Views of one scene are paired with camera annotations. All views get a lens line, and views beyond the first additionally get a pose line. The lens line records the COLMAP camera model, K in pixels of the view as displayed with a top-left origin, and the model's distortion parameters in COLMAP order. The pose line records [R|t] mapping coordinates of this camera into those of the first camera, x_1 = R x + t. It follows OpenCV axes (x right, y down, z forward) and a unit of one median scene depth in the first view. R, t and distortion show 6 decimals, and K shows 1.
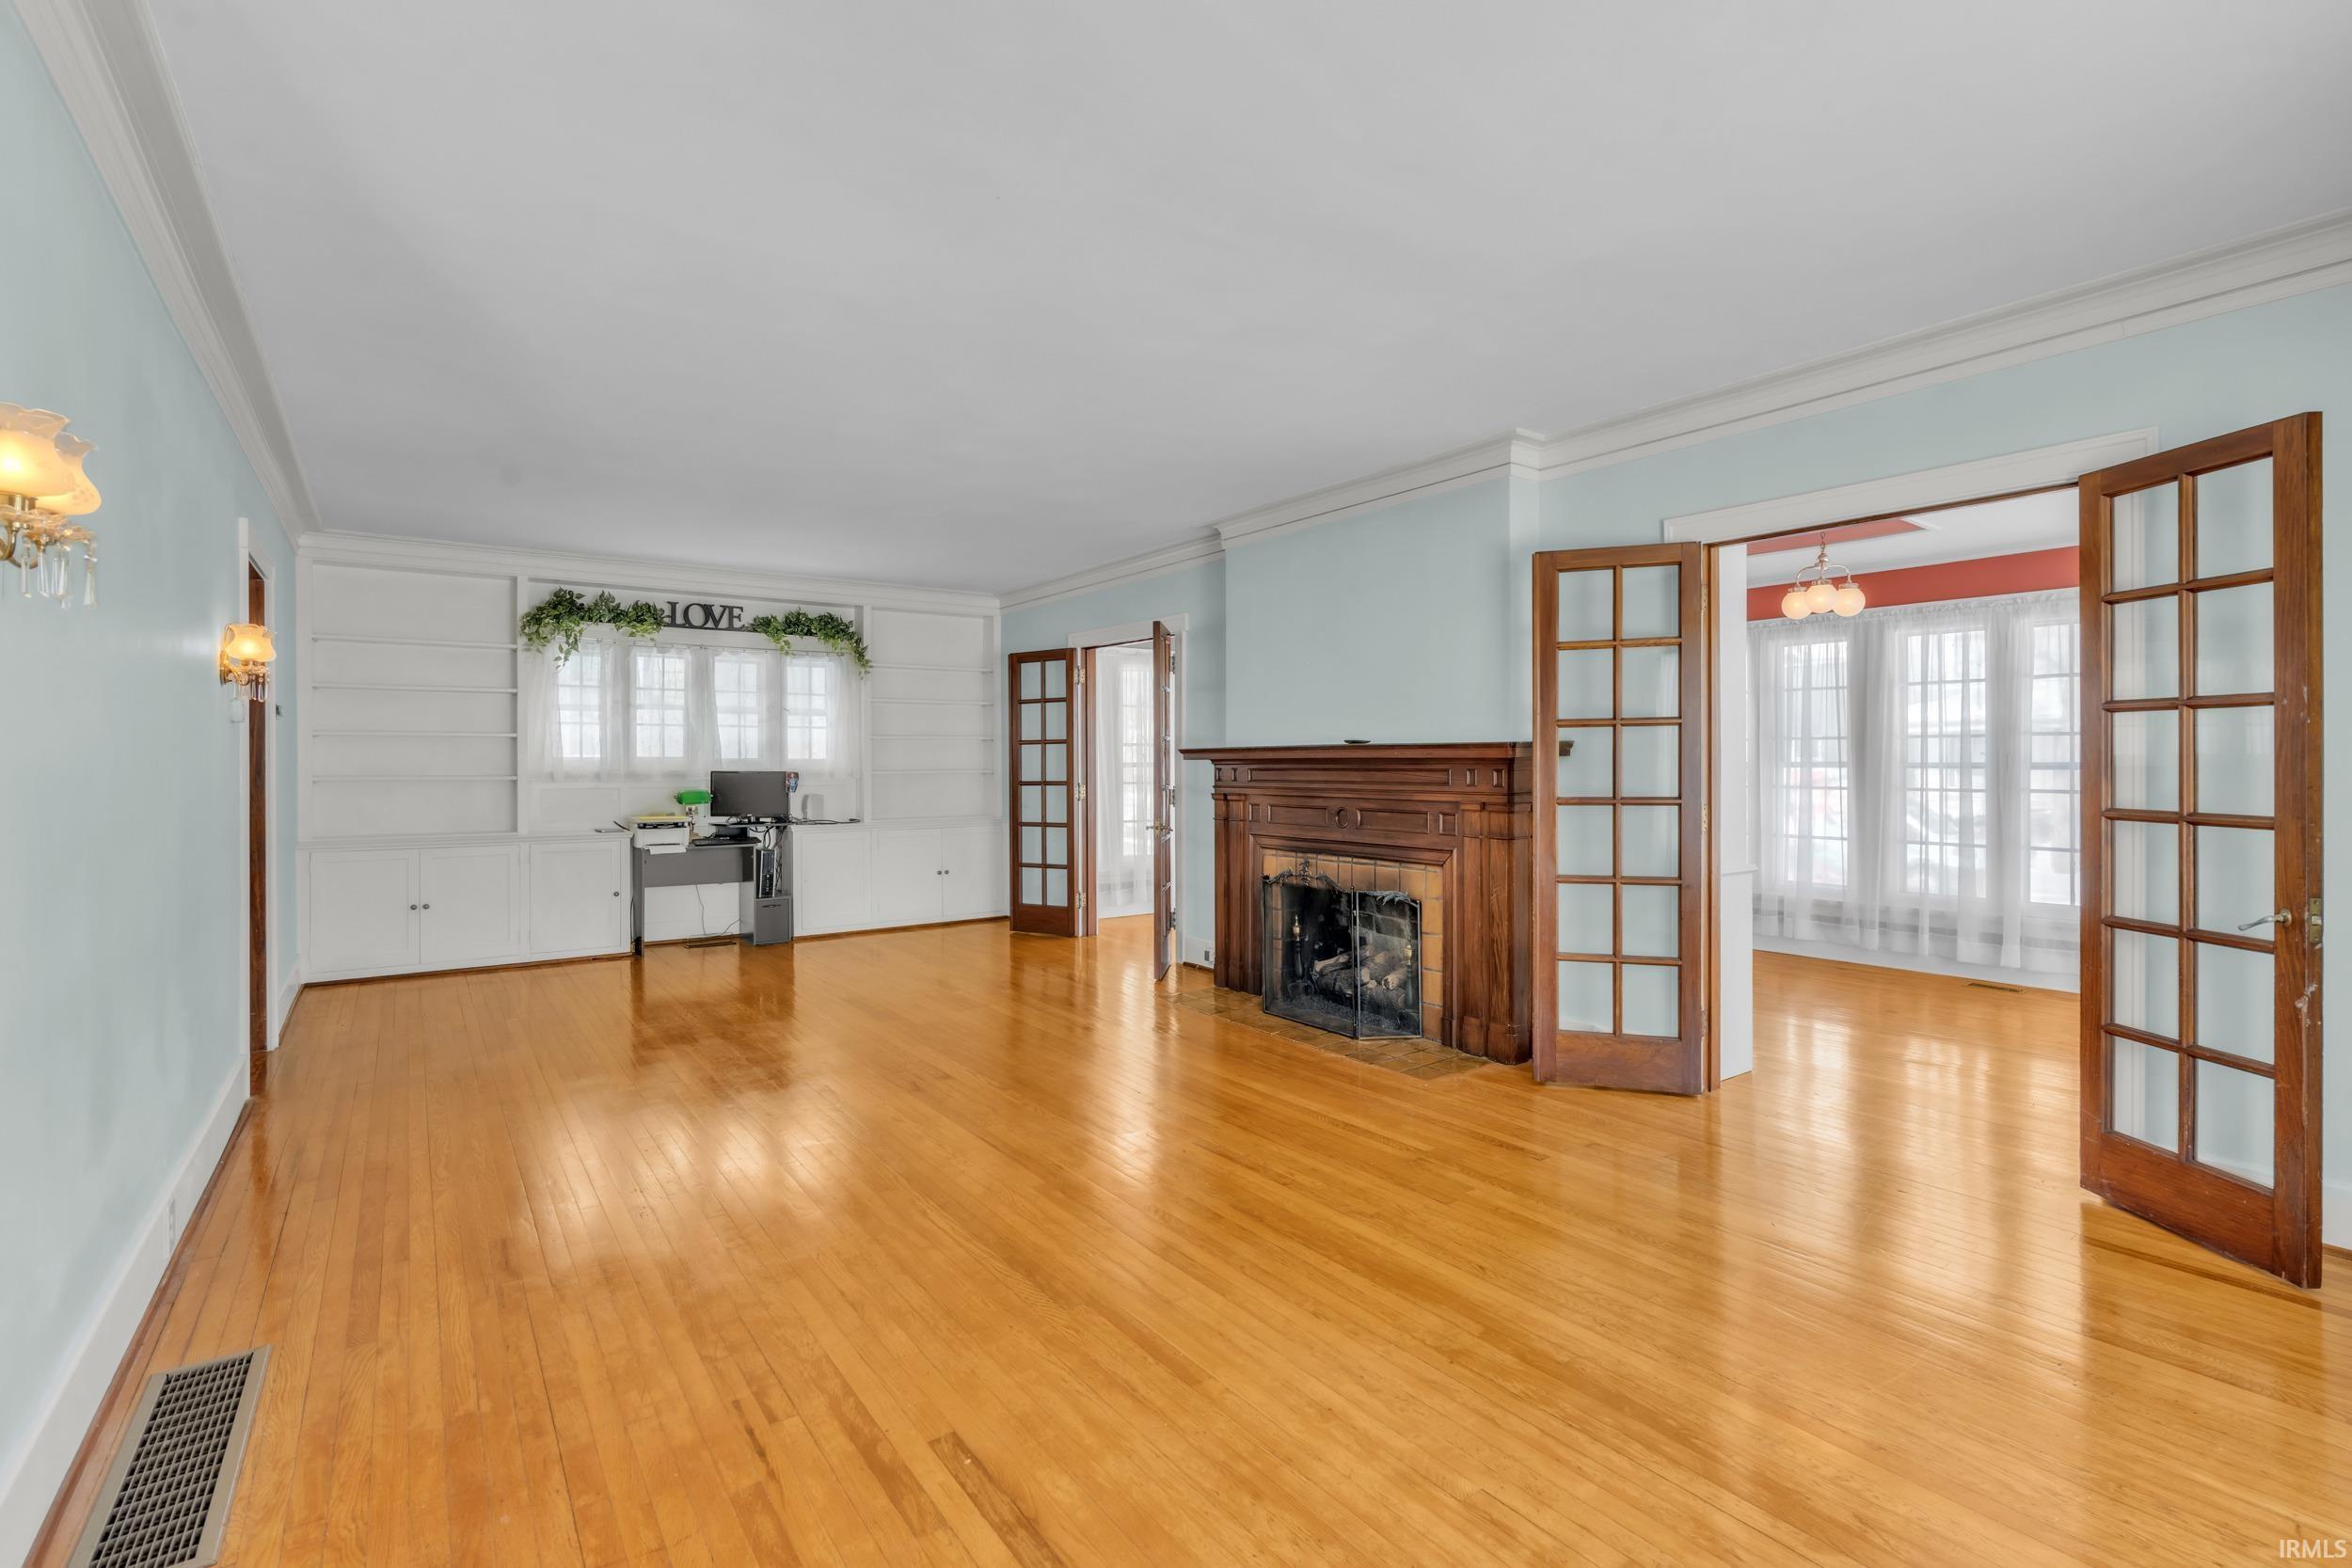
lens RADIAL K [[1053.6, 0, 1178.6], [0, 1053.6, 768.4], [0, 0, 1]] dist [-0.004358, 0.000567]
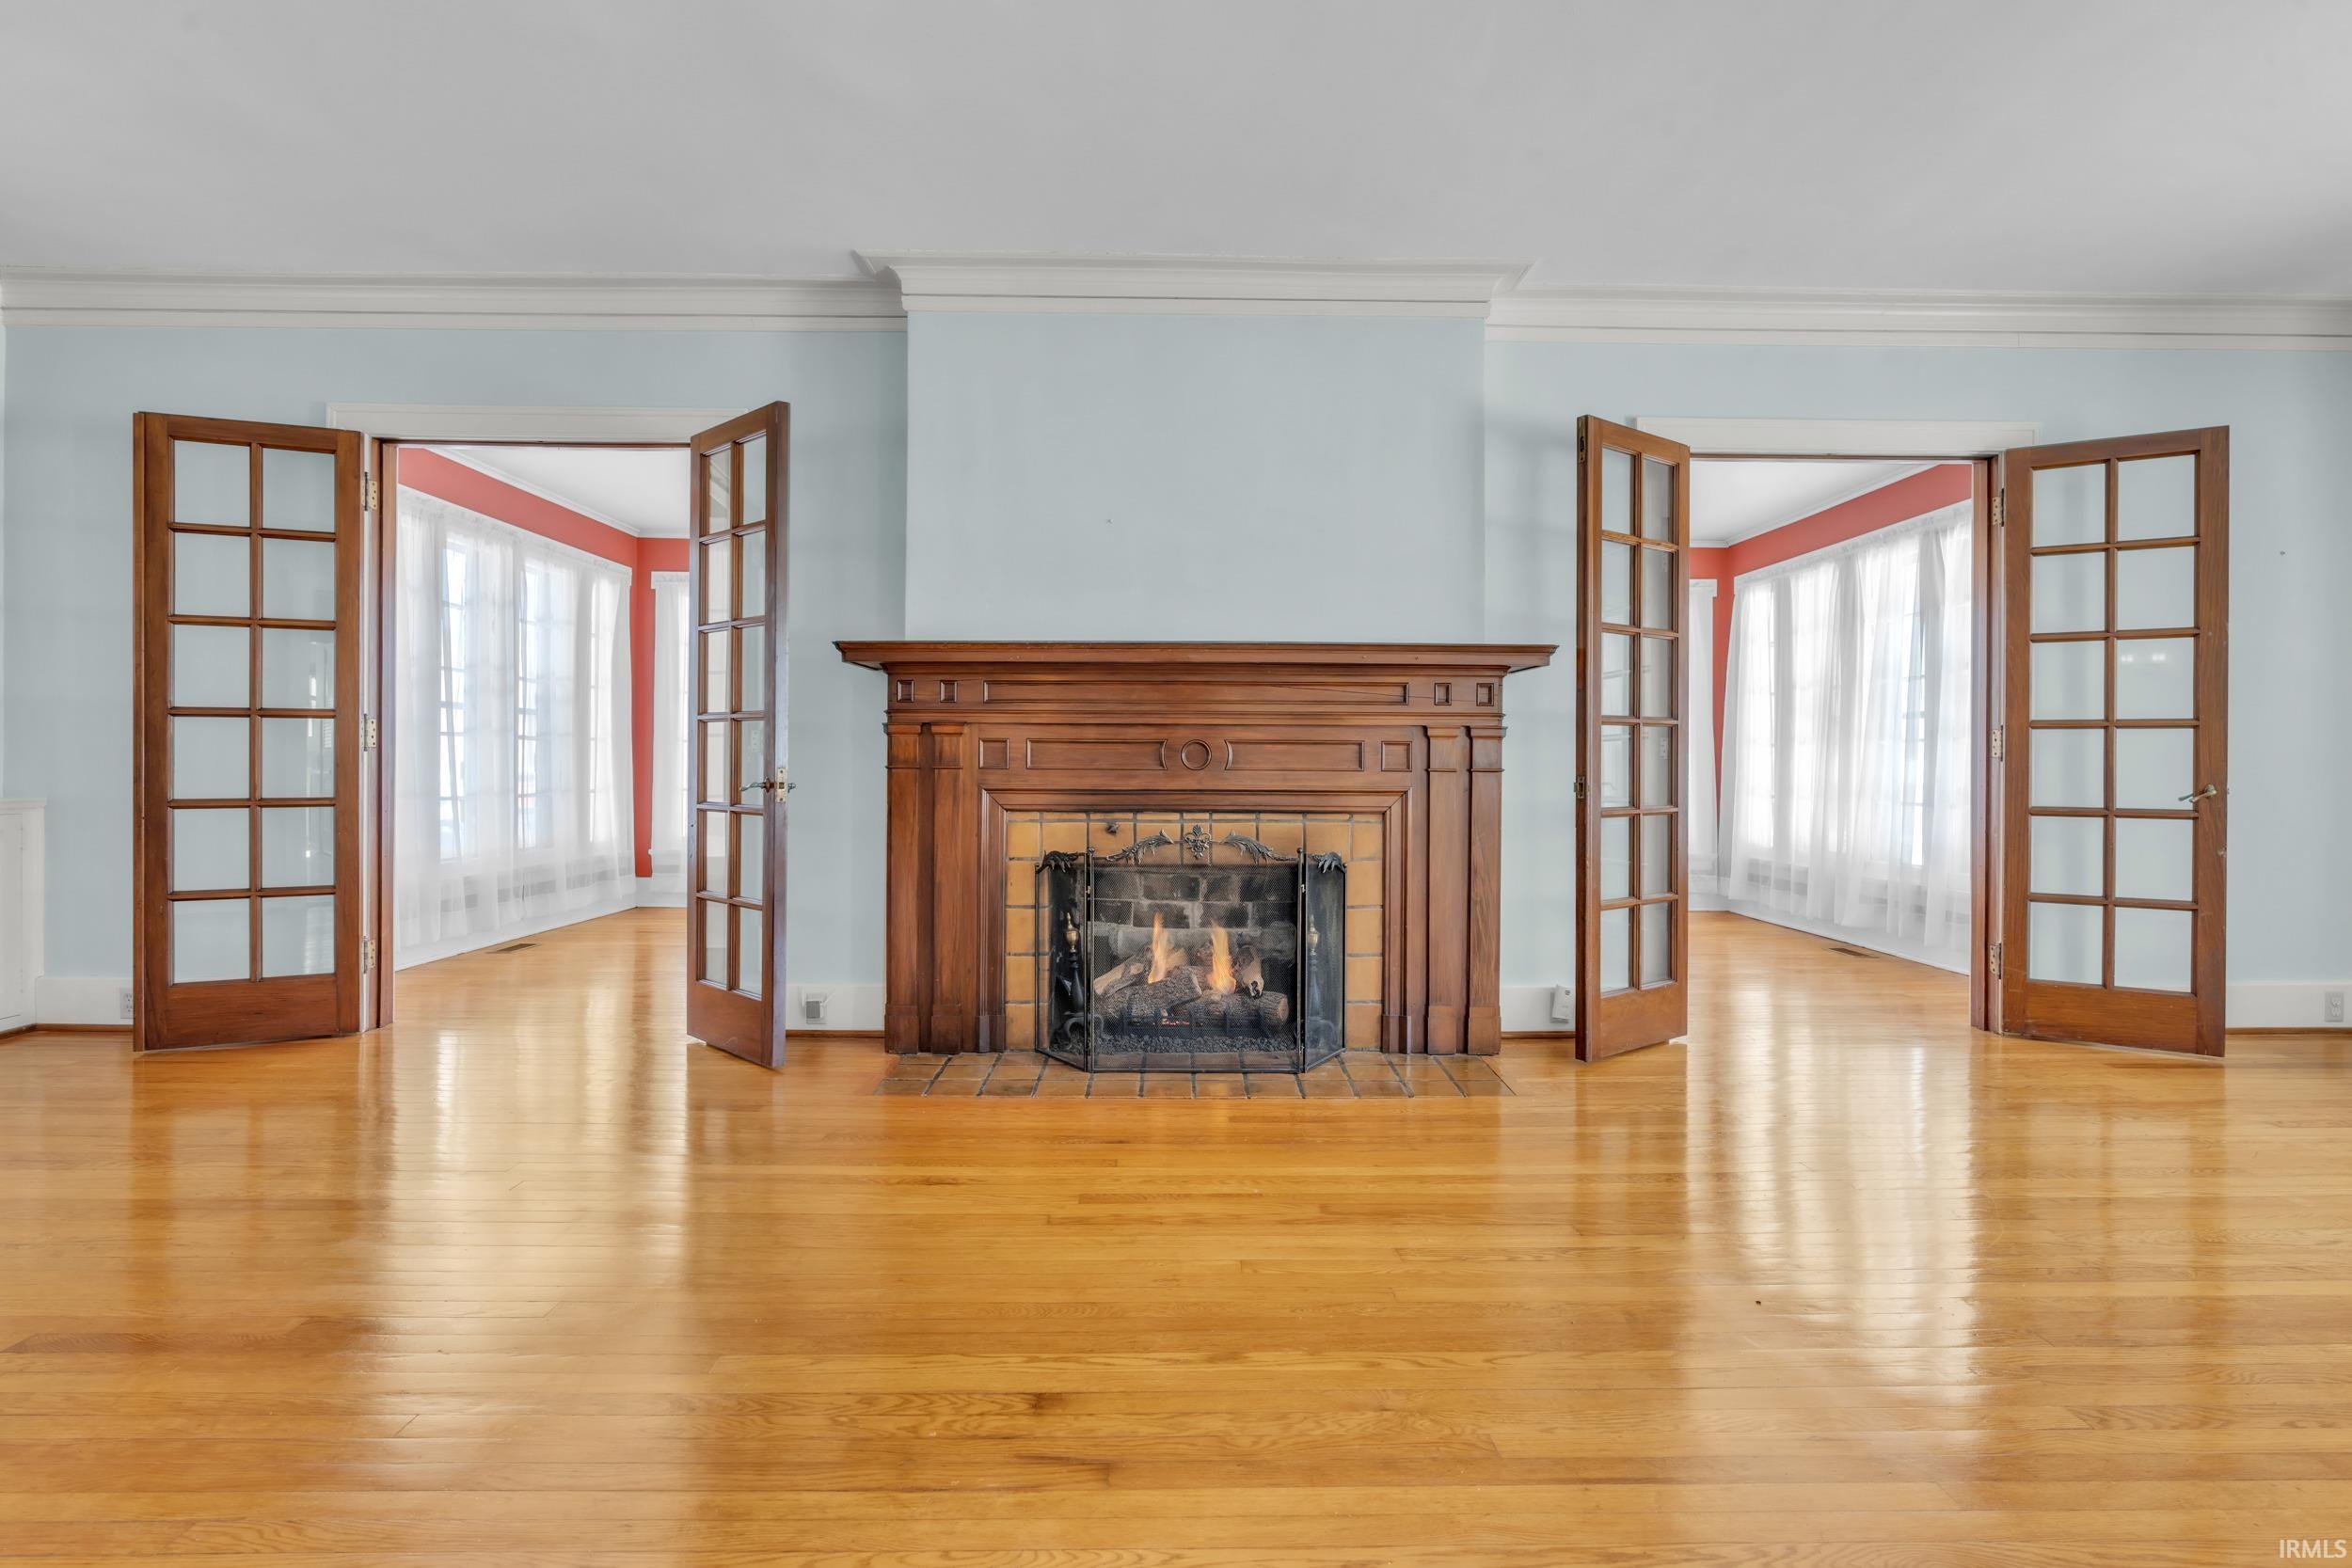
lens RADIAL K [[1053.6, 0, 1168.3], [0, 1053.6, 765.2], [0, 0, 1]] dist [-0.004358, 0.000567]
pose [[0.581873, 0.005484, 0.813261, -0.366358], [-0.003121, 0.999985, -0.004509, 0.051069], [-0.813274, 0.000085, 0.581881, 0.562580]]
